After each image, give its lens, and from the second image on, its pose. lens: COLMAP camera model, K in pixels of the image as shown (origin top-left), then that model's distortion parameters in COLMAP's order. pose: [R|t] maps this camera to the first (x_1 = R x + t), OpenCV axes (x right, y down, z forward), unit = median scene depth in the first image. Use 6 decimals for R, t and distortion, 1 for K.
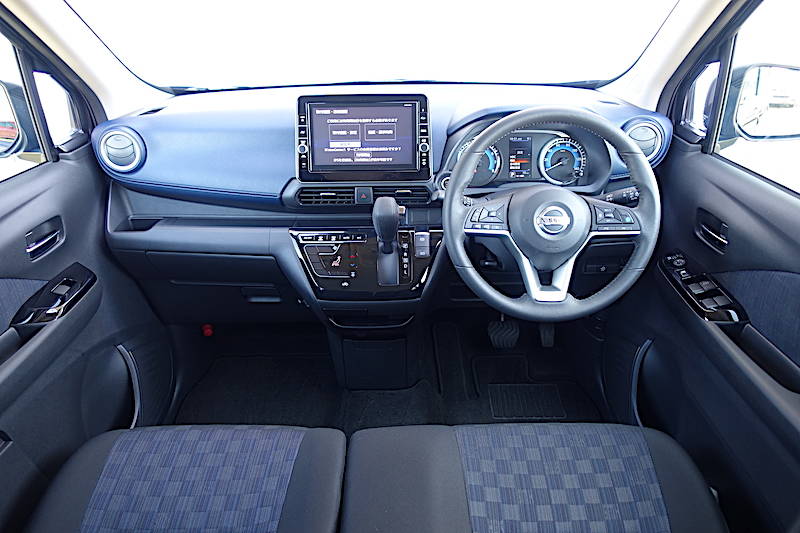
lens RADIAL K [[519.7, 0, 400.0], [0, 519.7, 266.5], [0, 0, 1]] dist [-0.005792, -0.002557]
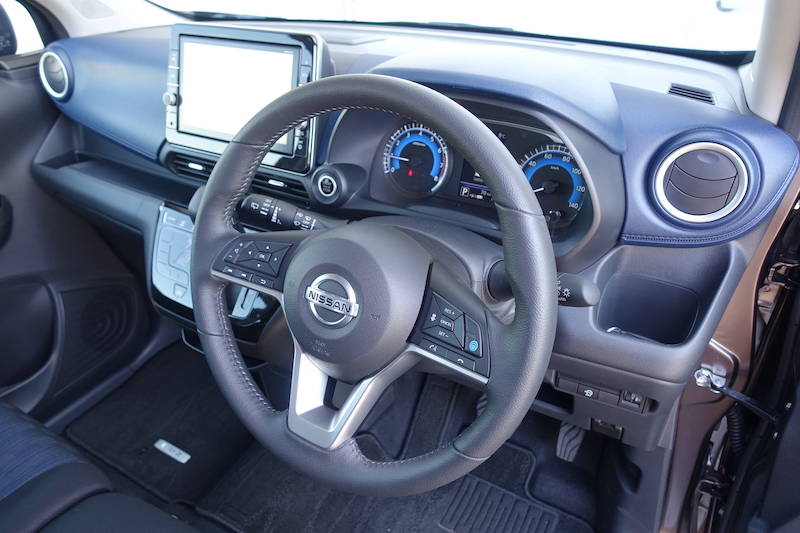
lens RADIAL K [[519.7, 0, 400.0], [0, 519.7, 266.5], [0, 0, 1]] dist [-0.005792, -0.002557]
pose [[0.885556, 0.259307, -0.385423, 0.418644], [-0.228483, 0.965537, 0.124634, -0.155145], [0.404458, -0.022308, 0.914284, 0.427842]]
